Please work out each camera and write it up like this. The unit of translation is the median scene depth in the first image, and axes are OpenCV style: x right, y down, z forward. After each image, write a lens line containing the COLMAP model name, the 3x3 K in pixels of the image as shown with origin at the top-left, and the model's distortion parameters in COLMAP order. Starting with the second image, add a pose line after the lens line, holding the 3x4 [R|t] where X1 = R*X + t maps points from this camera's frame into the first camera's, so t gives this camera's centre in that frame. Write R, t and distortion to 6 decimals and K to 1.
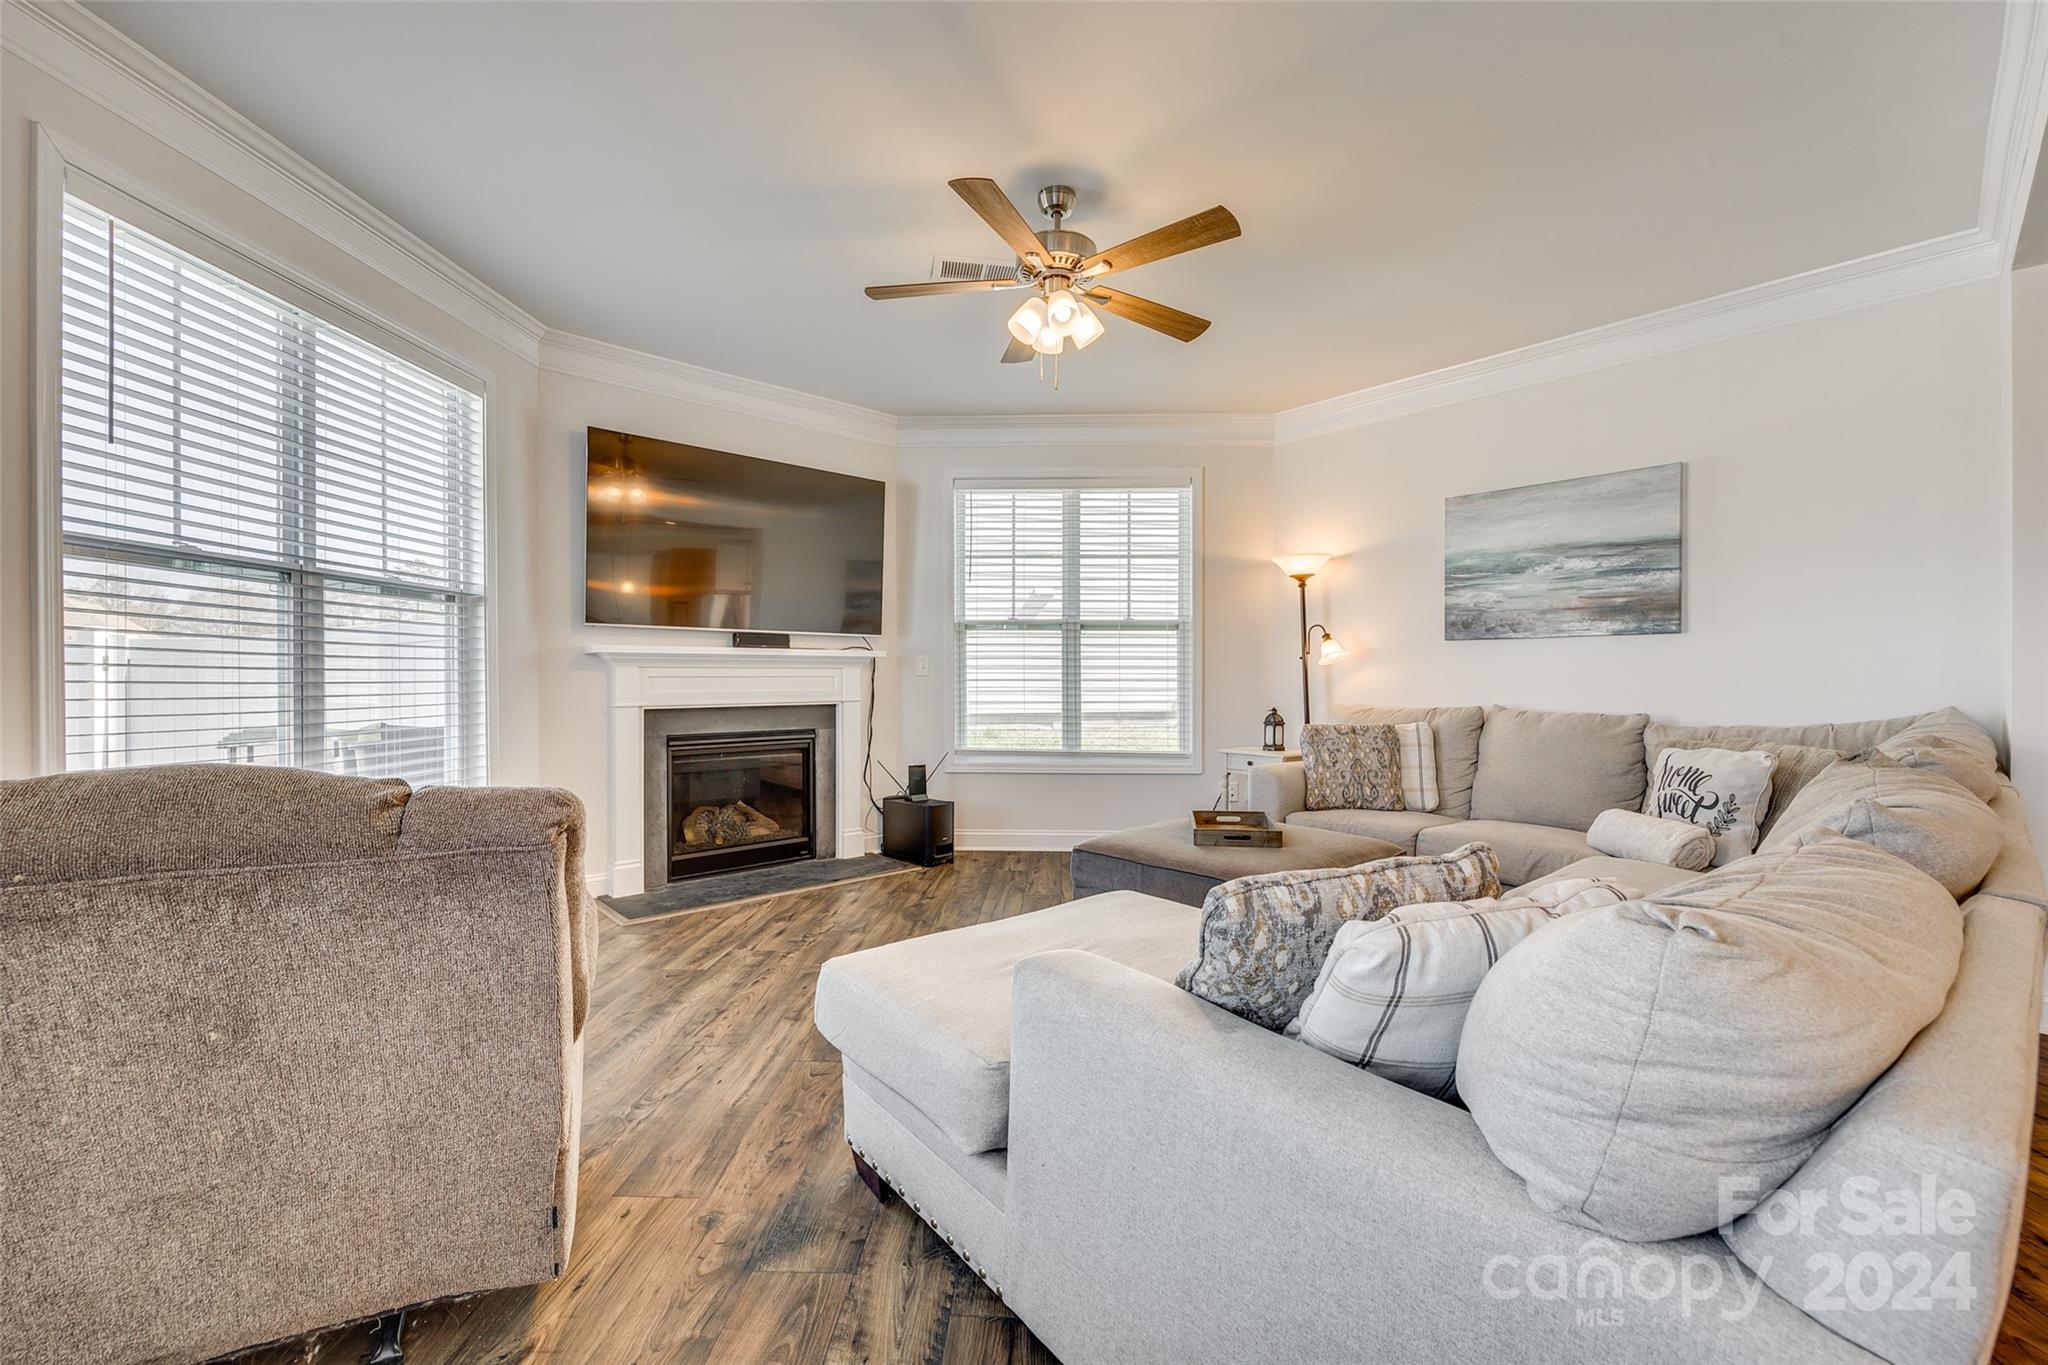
lens RADIAL K [[836.1, 0, 1029.4], [0, 836.1, 681.4], [0, 0, 1]] dist [0.001096, 0.000342]
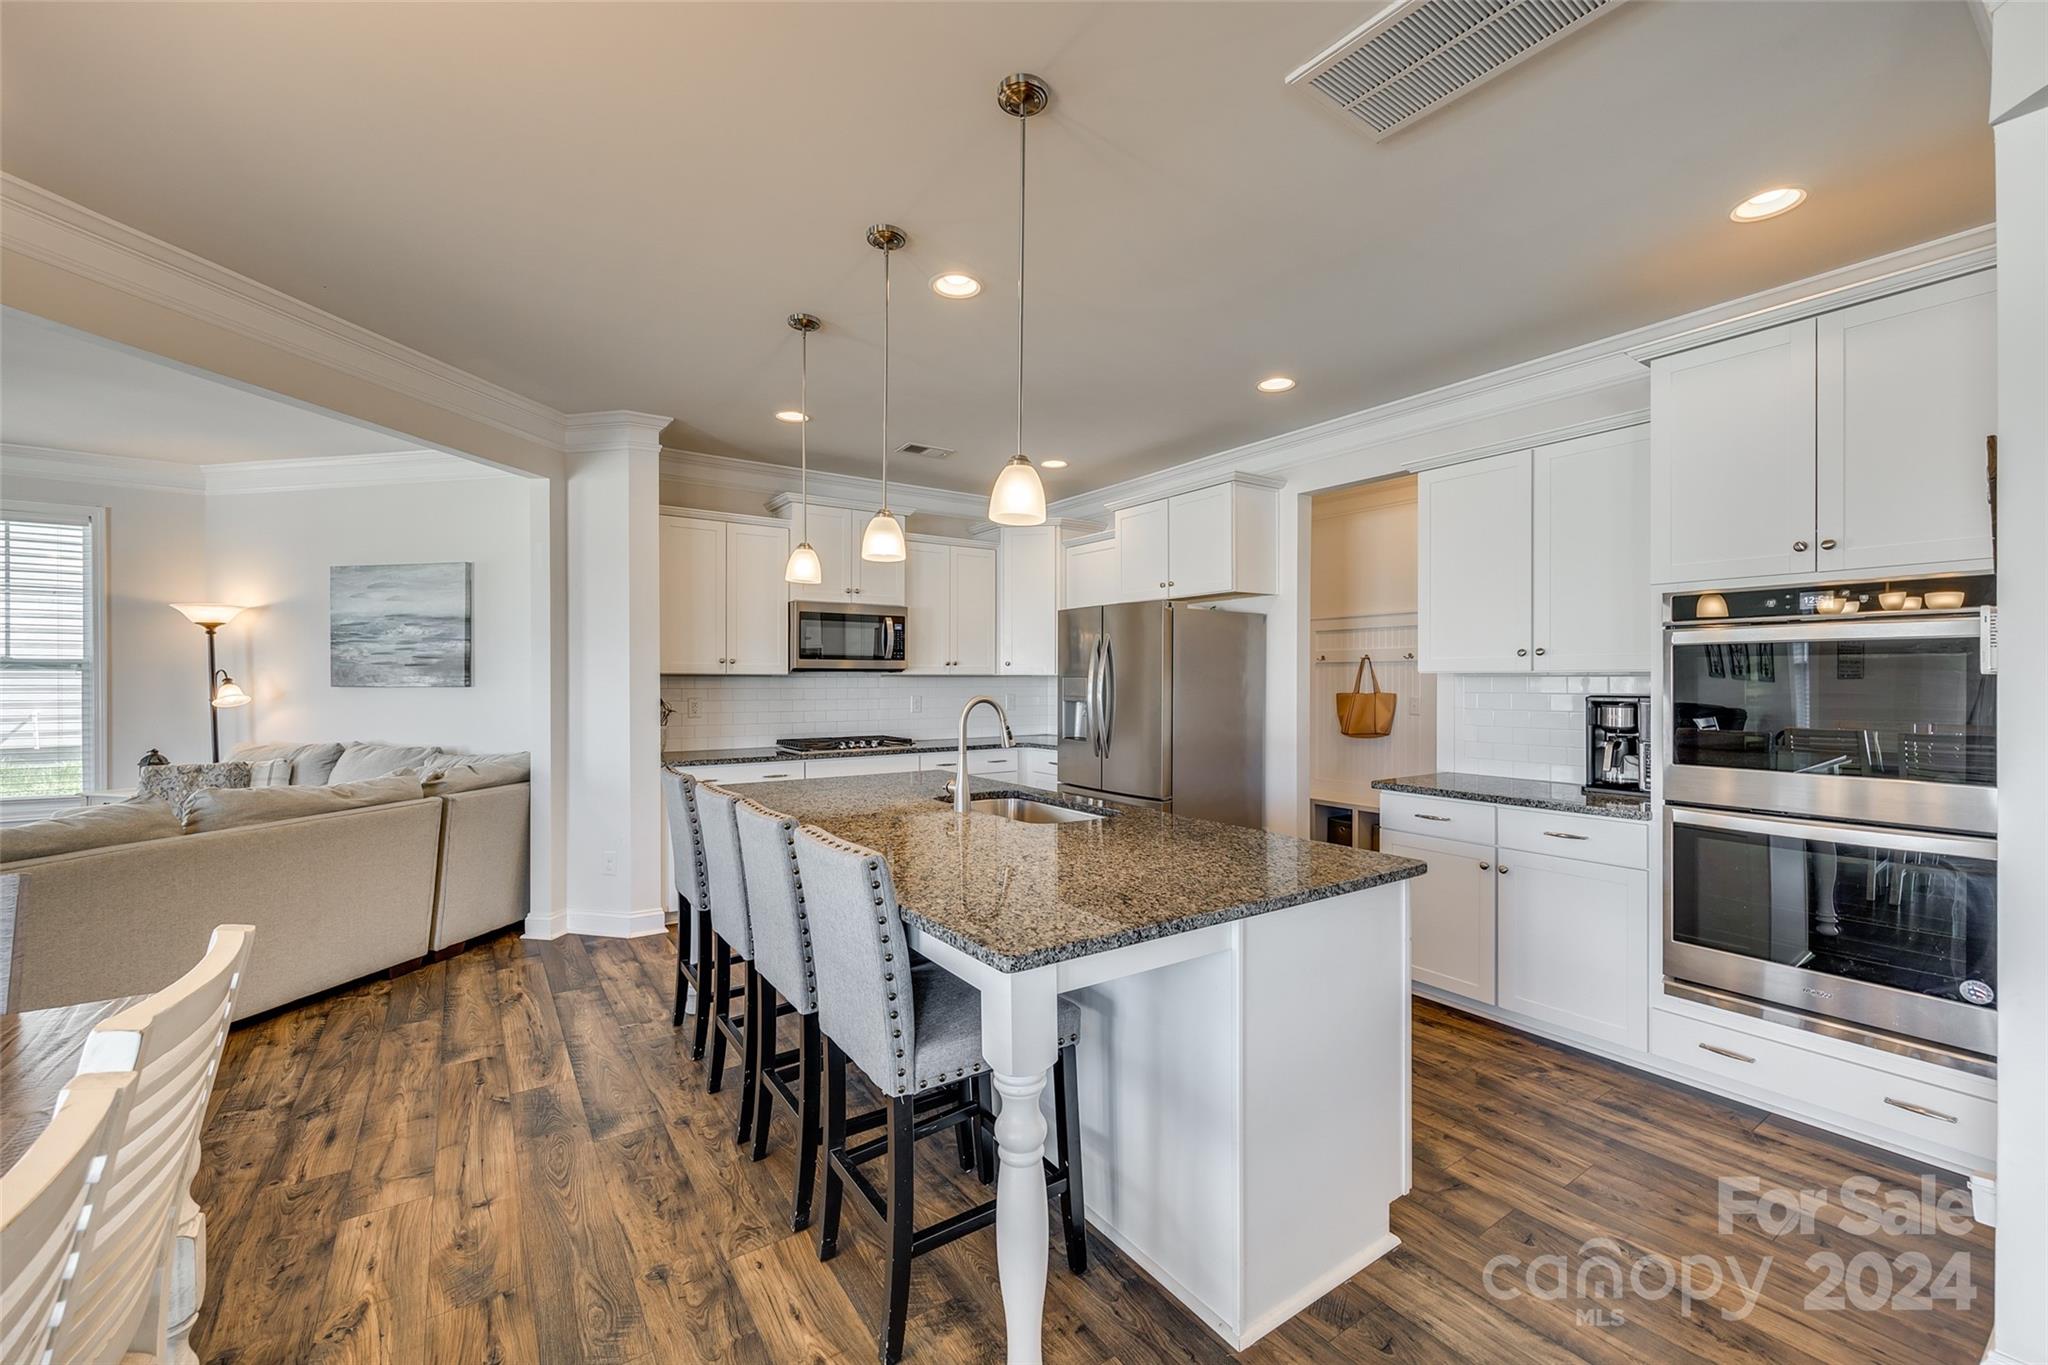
lens RADIAL K [[836.1, 0, 1029.4], [0, 836.1, 681.4], [0, 0, 1]] dist [0.001096, 0.000342]
pose [[0.803041, 0.000017, 0.595923, 0.623095], [0.003190, 0.999986, -0.004328, -0.051397], [-0.595915, 0.005377, 0.803030, -0.576693]]
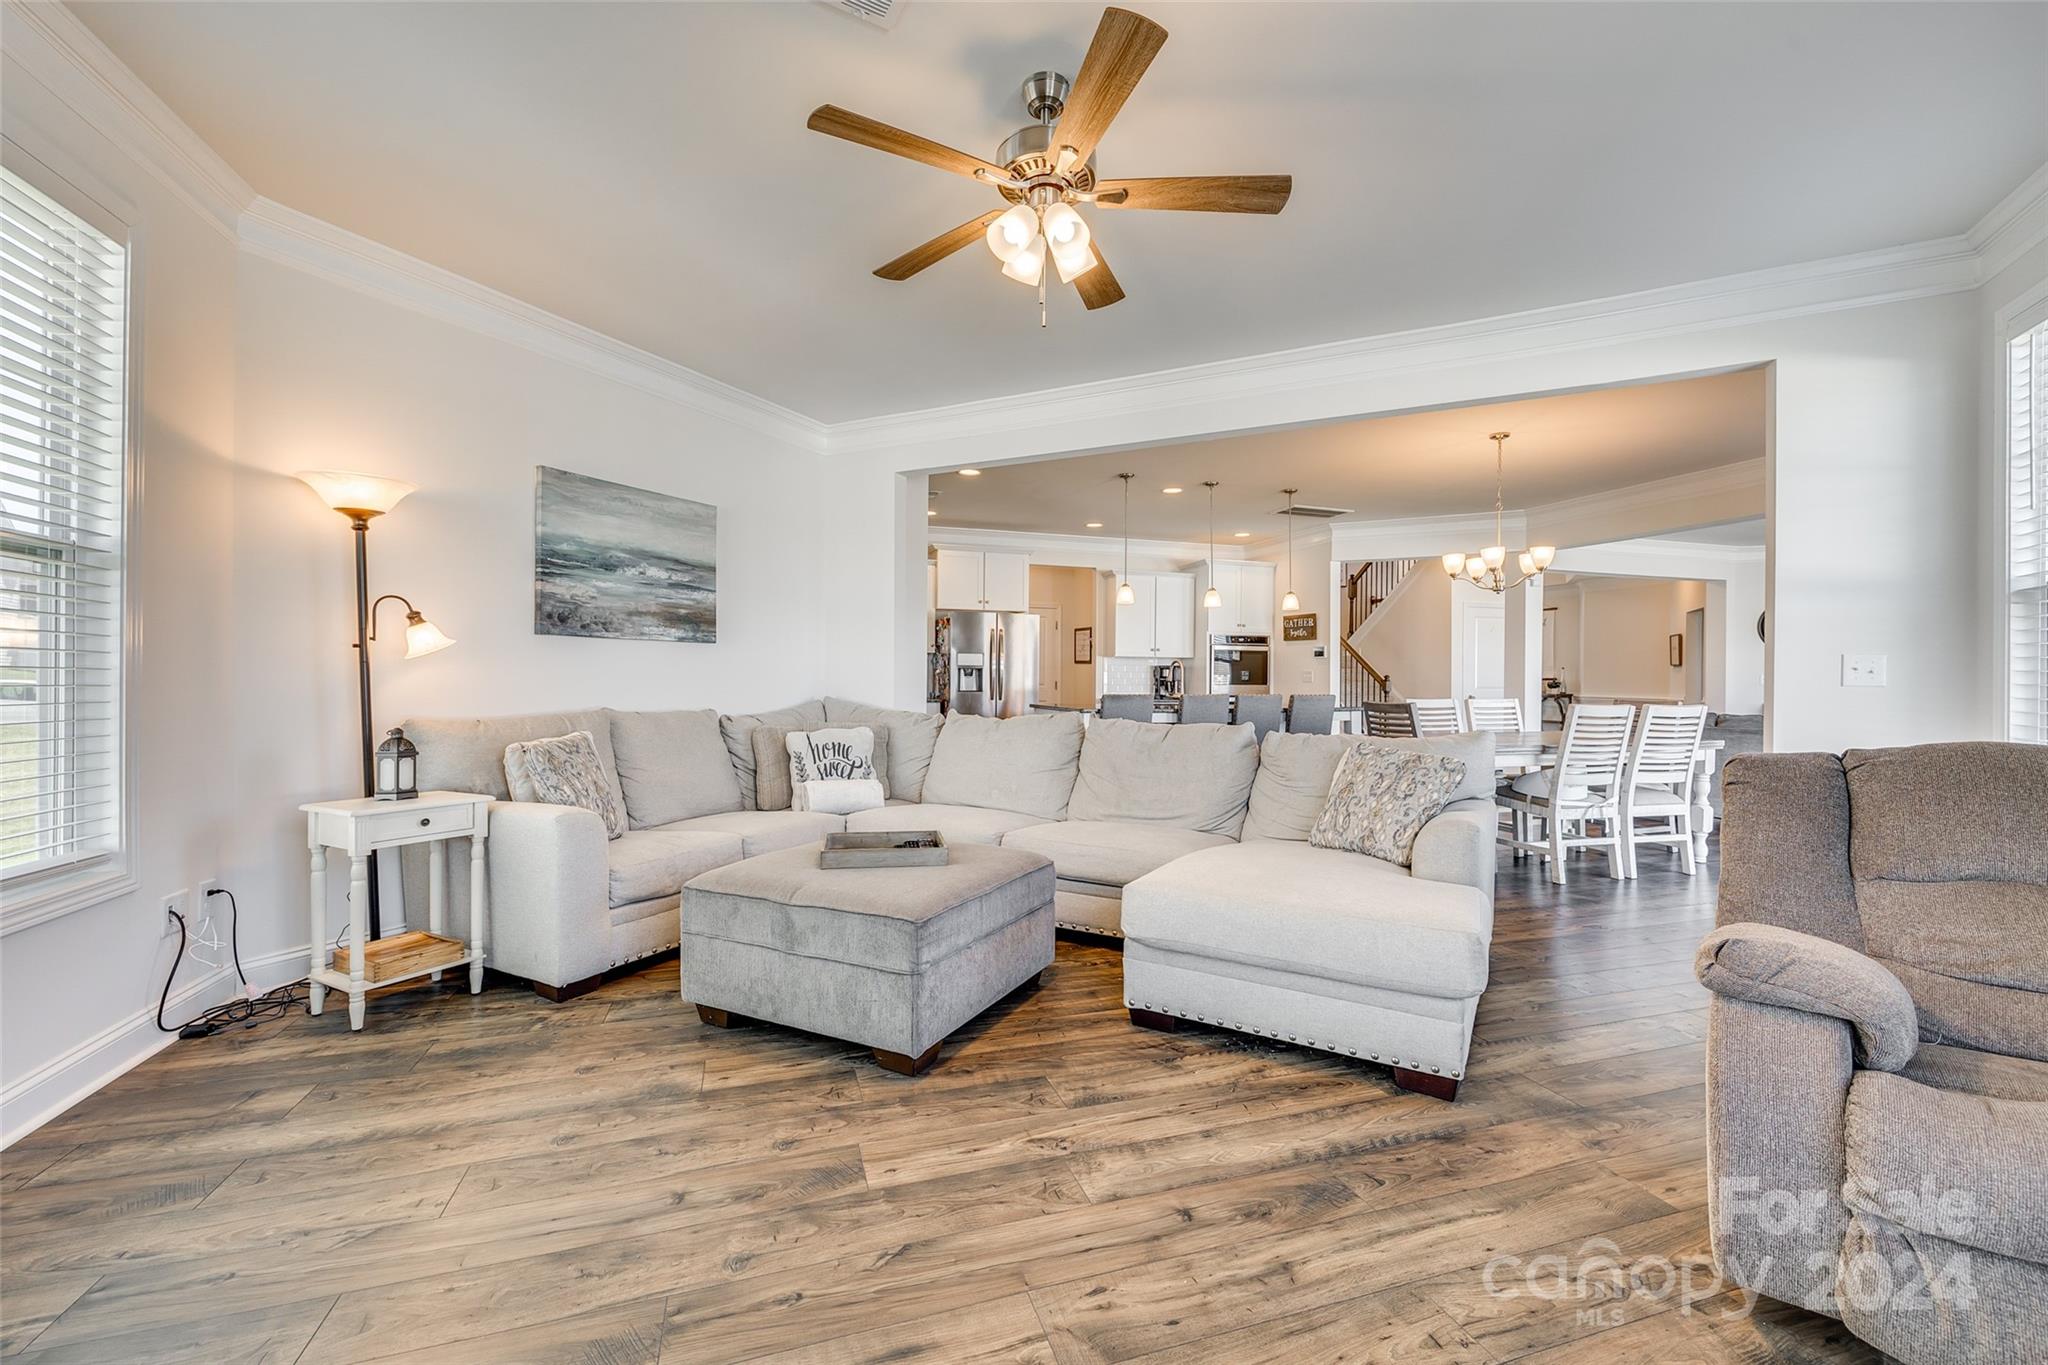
lens RADIAL K [[836.1, 0, 1029.4], [0, 836.1, 681.4], [0, 0, 1]] dist [0.001096, 0.000342]
pose [[-0.355924, -0.005233, 0.934500, -0.494429], [-0.001683, 0.999986, 0.004959, -0.006916], [-0.934513, 0.000192, -0.355928, 0.893883]]
